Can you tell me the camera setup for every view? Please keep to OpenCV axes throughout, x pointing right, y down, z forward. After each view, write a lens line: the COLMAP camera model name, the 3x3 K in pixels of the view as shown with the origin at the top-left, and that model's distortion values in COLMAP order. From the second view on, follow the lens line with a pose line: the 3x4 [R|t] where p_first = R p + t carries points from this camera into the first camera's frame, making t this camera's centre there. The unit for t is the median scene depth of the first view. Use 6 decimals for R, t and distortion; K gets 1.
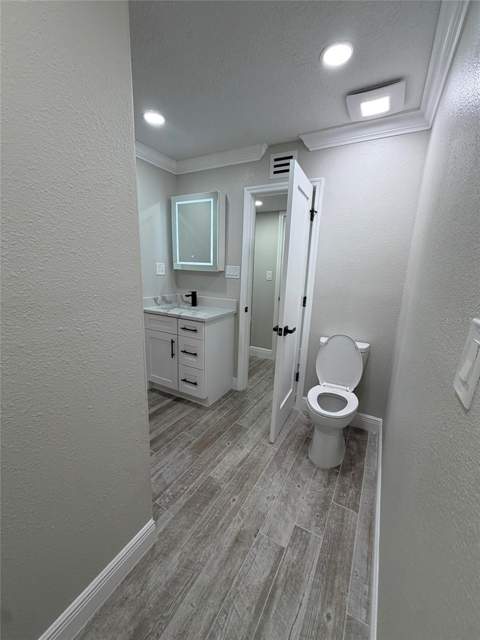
lens RADIAL K [[255.1, 0, 240.0], [0, 255.1, 320.0], [0, 0, 1]] dist [-0.000437, 0.000317]
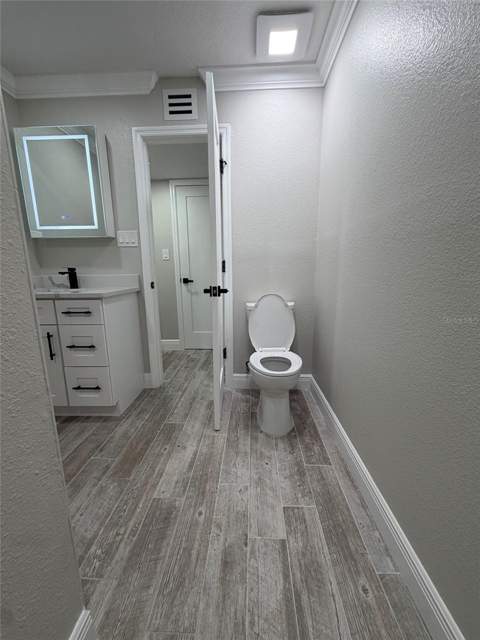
lens RADIAL K [[255.1, 0, 240.0], [0, 255.1, 320.0], [0, 0, 1]] dist [-0.000437, 0.000317]
pose [[0.888647, -0.128741, 0.440151, -0.118254], [0.135430, 0.990652, 0.016330, 0.111211], [-0.438139, 0.045098, 0.897775, 0.186839]]
